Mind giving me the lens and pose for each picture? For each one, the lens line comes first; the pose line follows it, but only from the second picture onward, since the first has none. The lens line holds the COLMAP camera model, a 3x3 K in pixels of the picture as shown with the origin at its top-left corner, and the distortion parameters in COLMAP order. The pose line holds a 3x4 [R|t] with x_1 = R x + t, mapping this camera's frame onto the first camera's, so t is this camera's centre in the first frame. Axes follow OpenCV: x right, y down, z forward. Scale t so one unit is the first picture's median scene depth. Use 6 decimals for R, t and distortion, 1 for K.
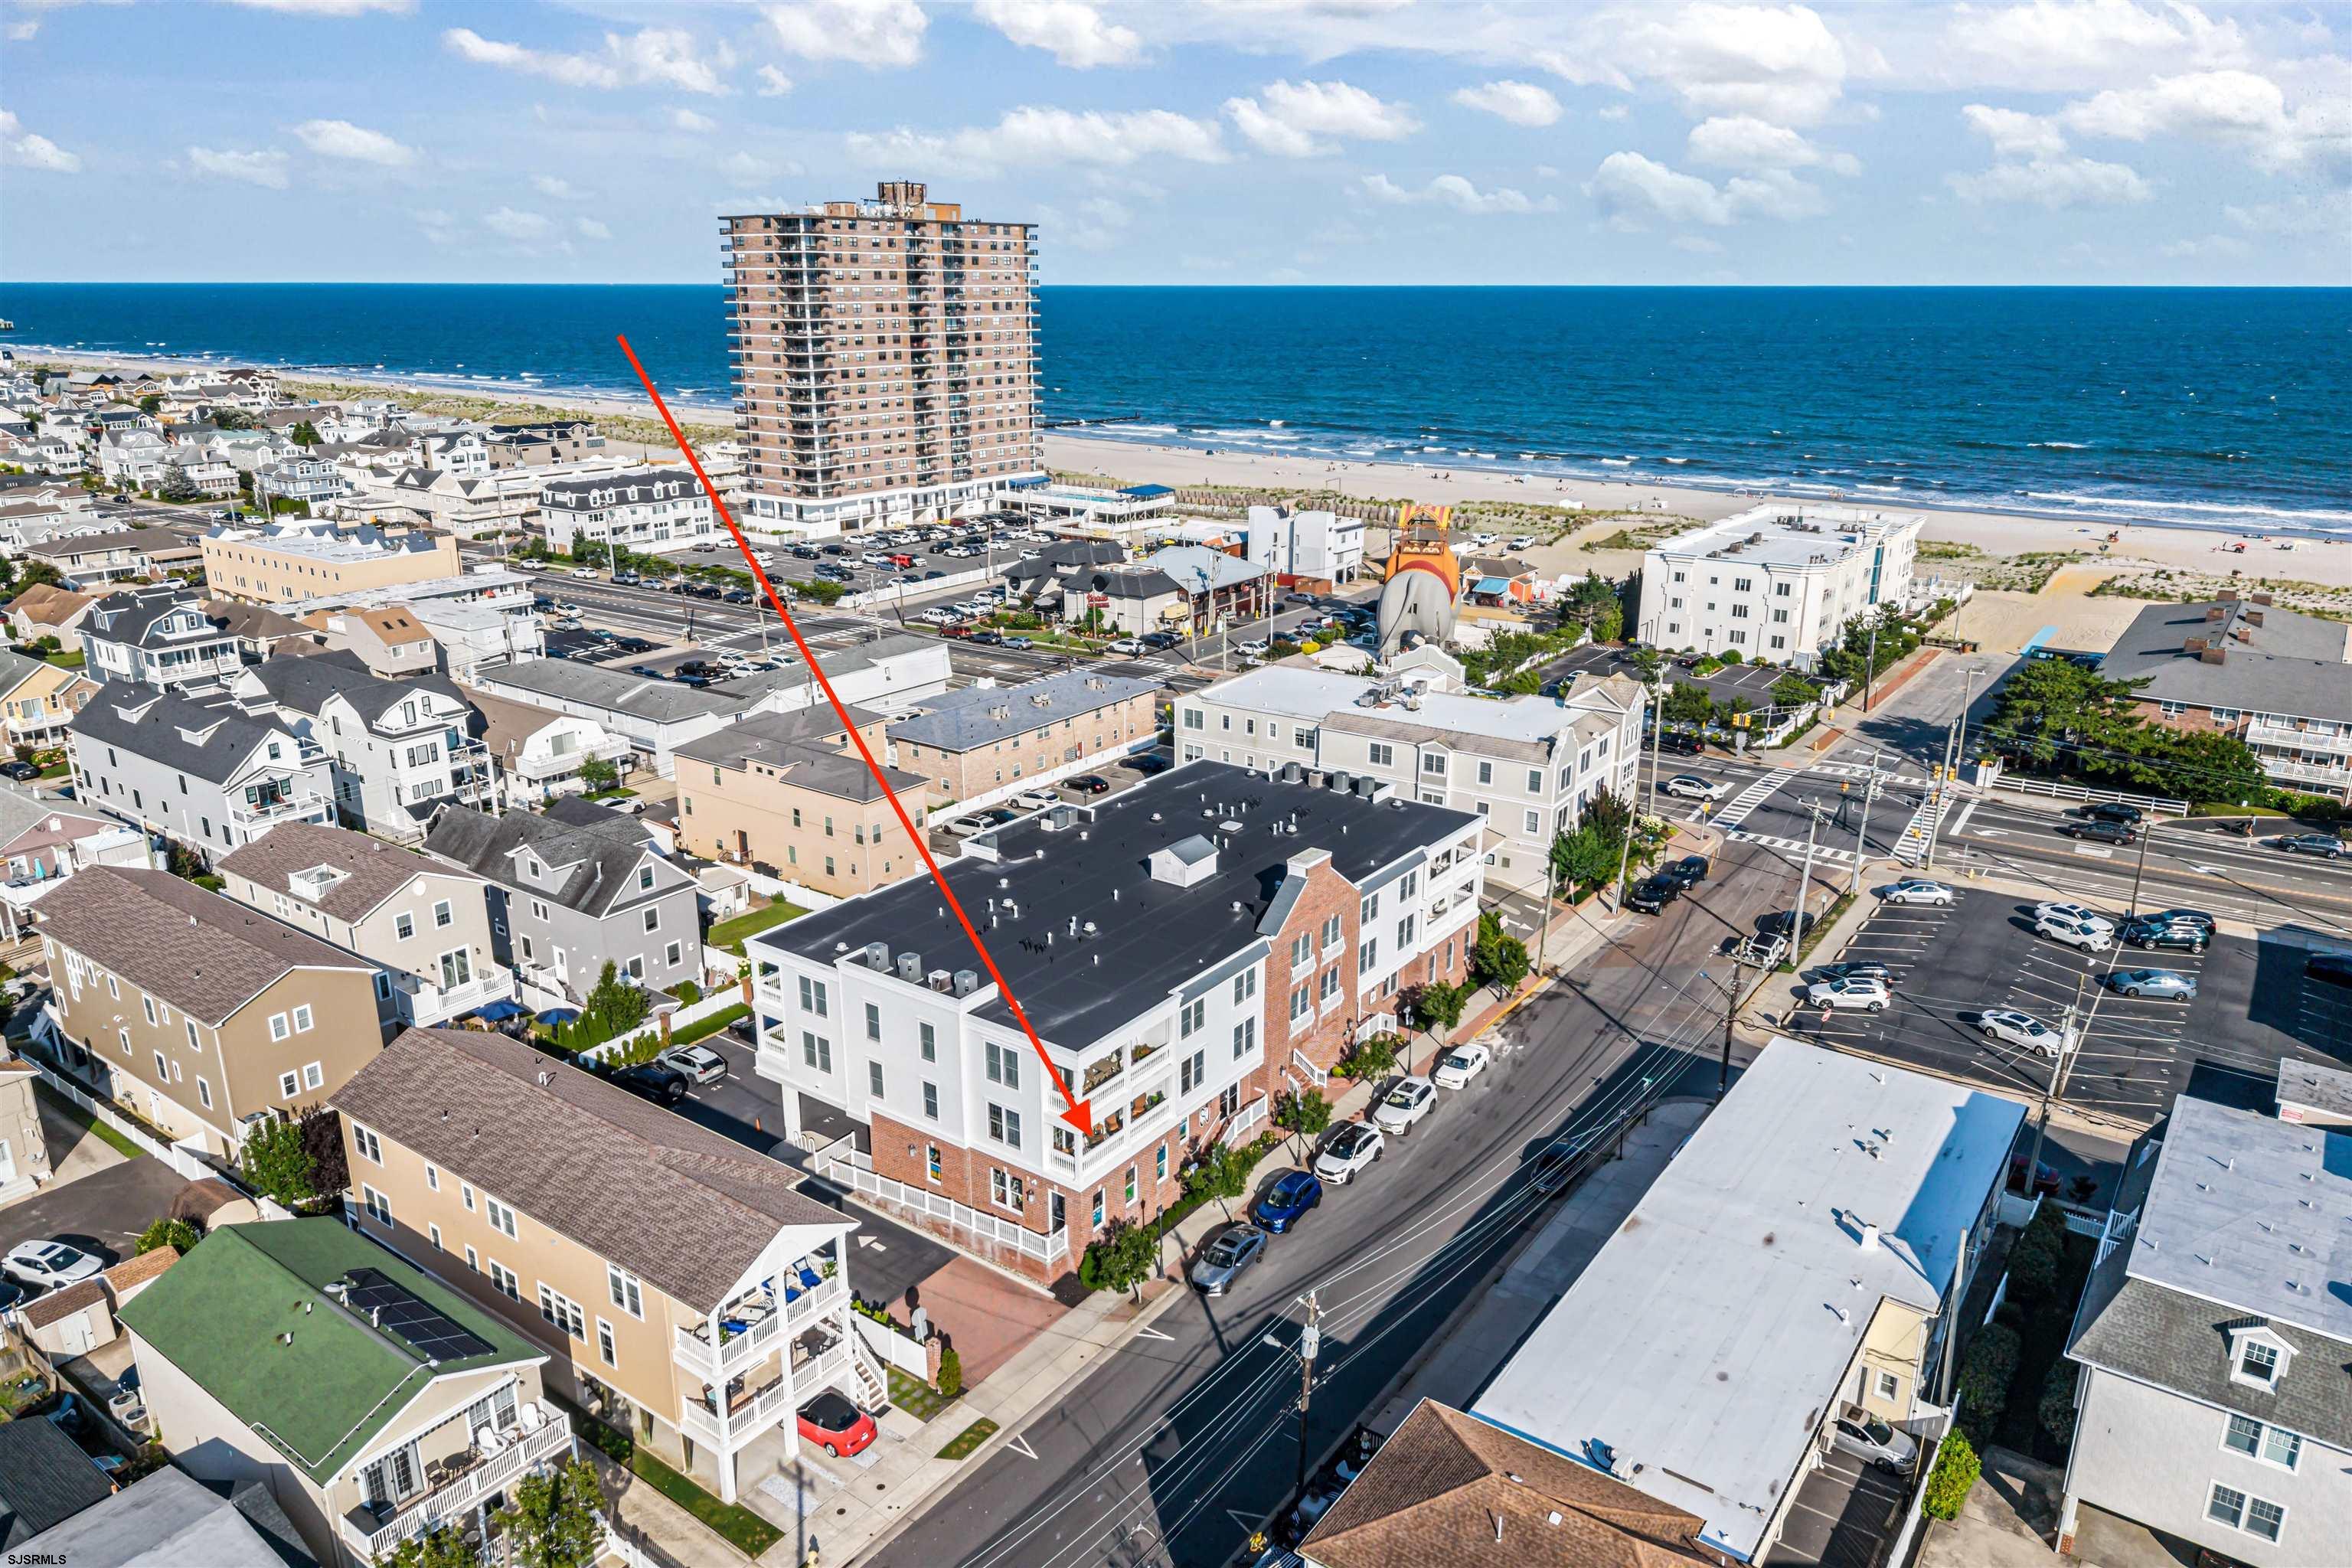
lens RADIAL K [[1573.4, 0, 1192.1], [0, 1573.4, 784.3], [0, 0, 1]] dist [0.024669, -0.022076]
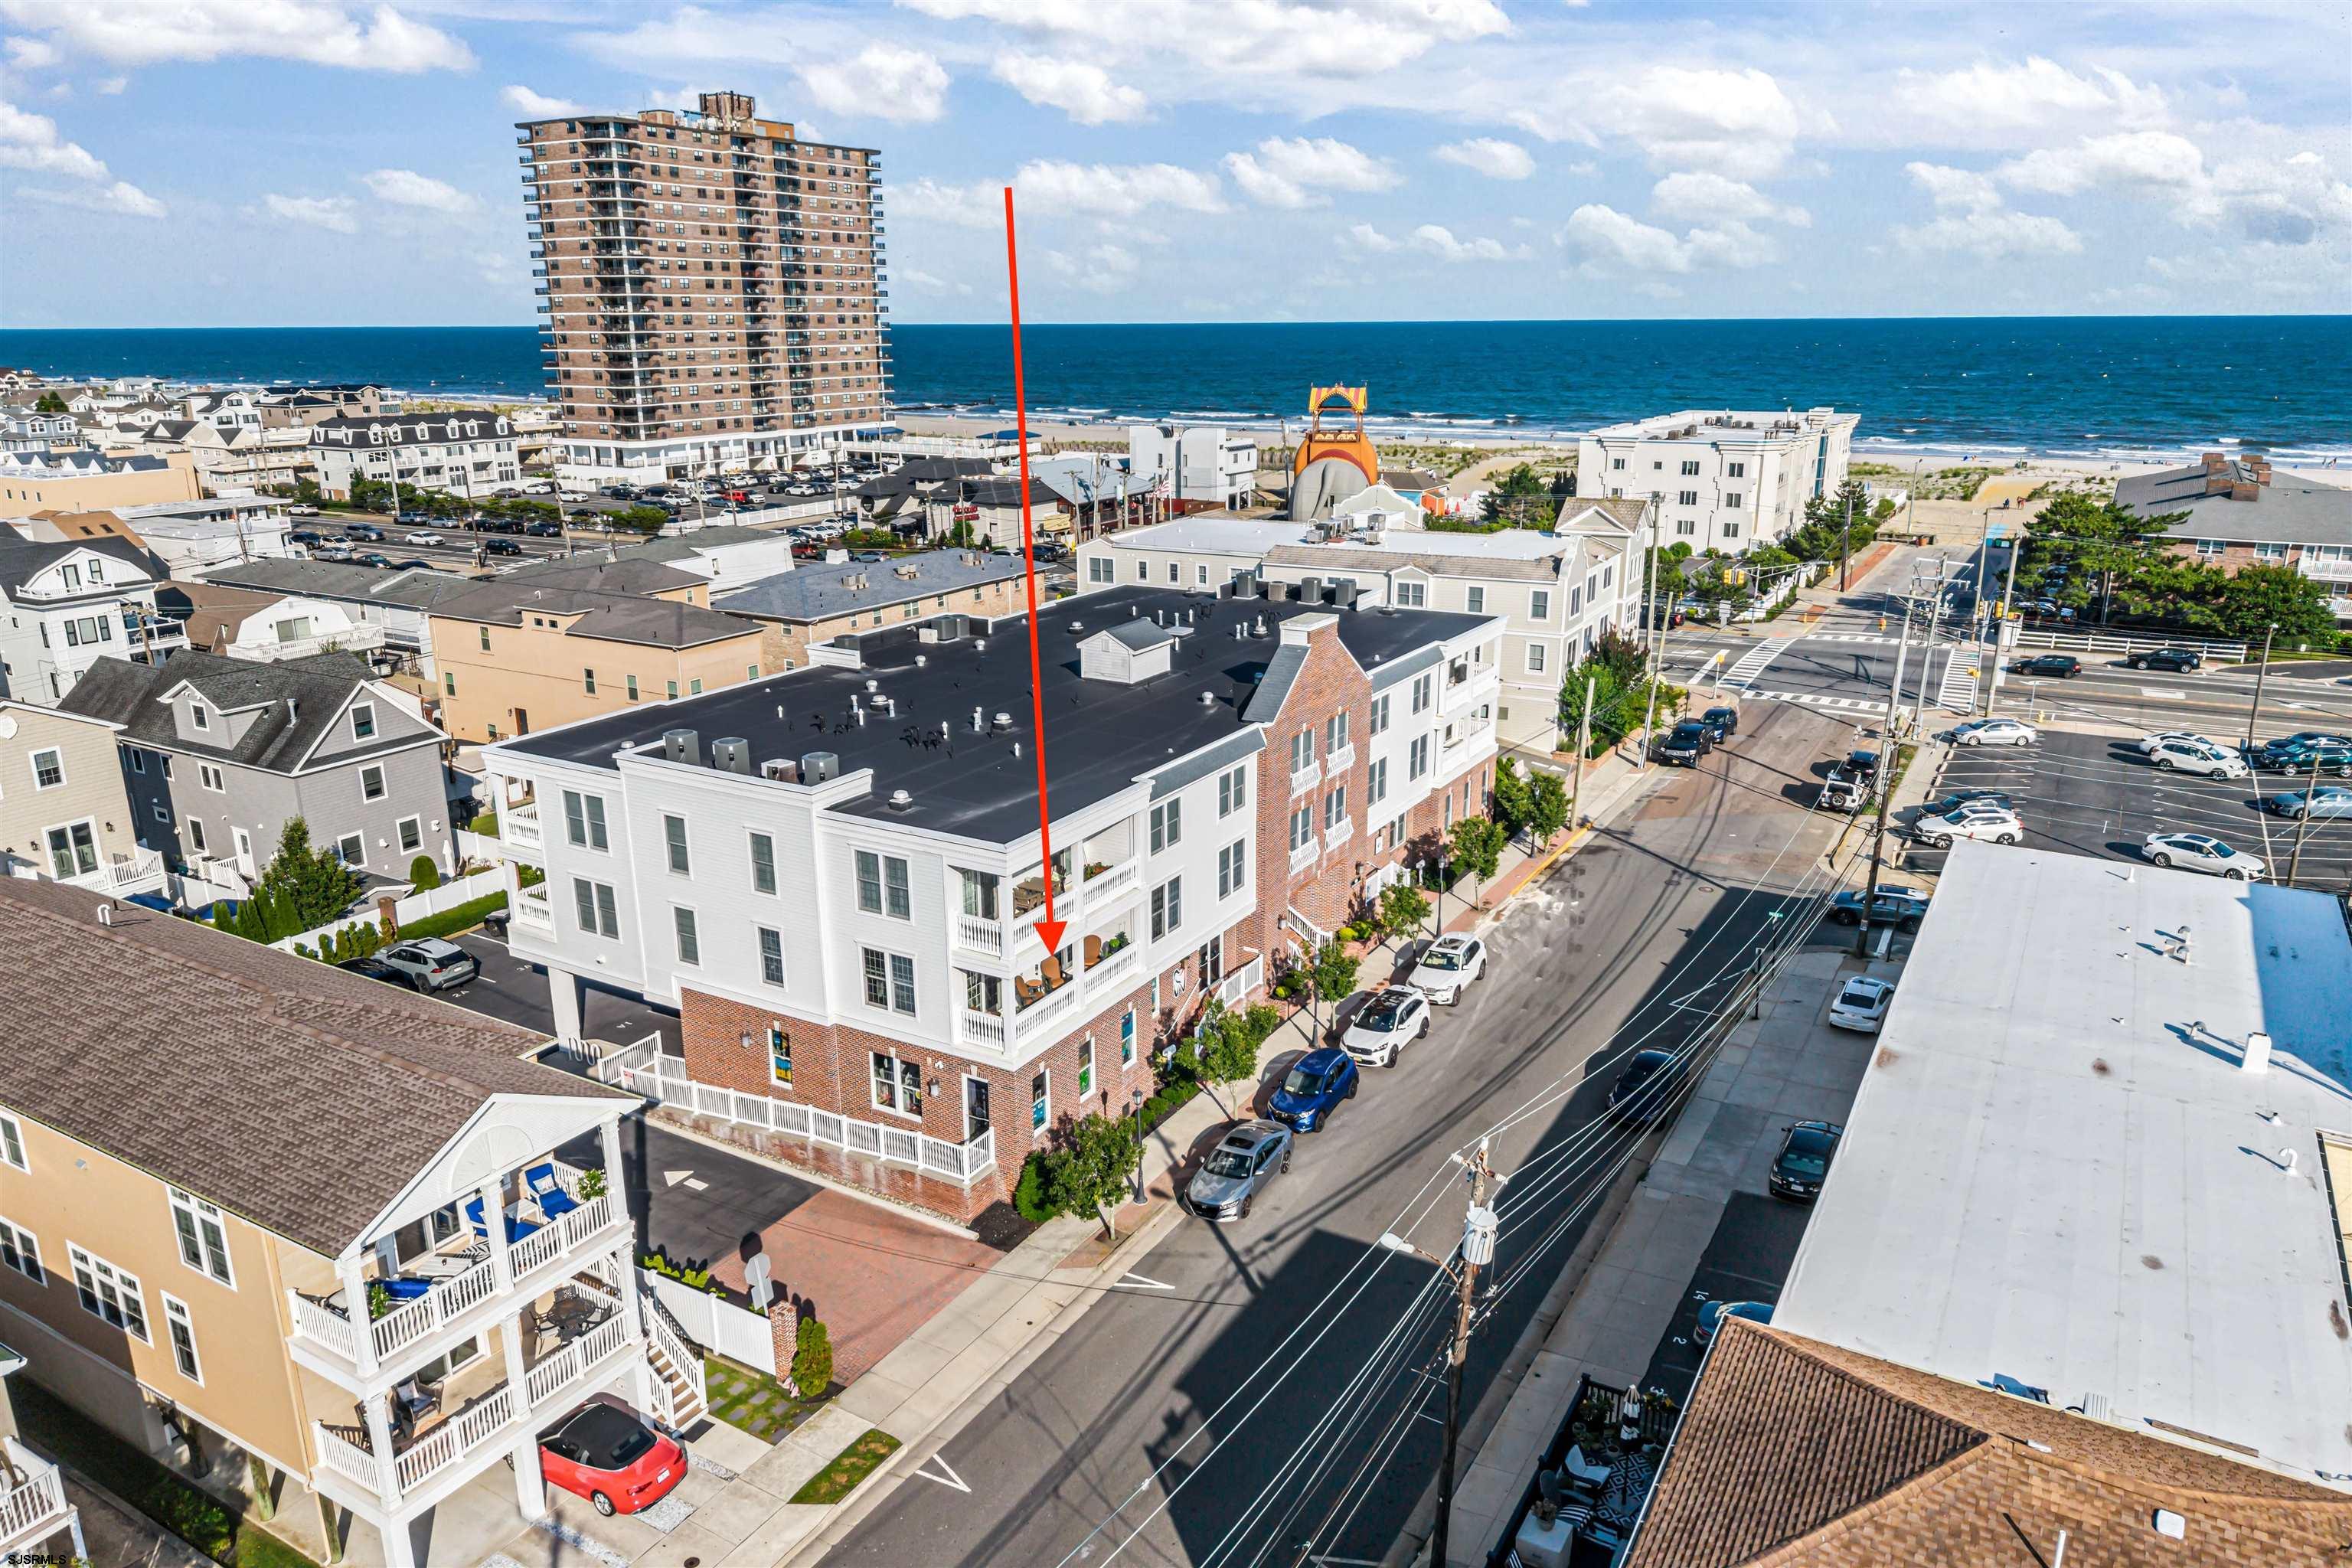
lens RADIAL K [[1573.4, 0, 1192.1], [0, 1573.4, 784.3], [0, 0, 1]] dist [0.024669, -0.022076]
pose [[0.995488, -0.032889, 0.089011, -0.036524], [0.034503, 0.999266, -0.016655, 0.109722], [-0.088398, 0.019651, 0.995891, 0.249865]]
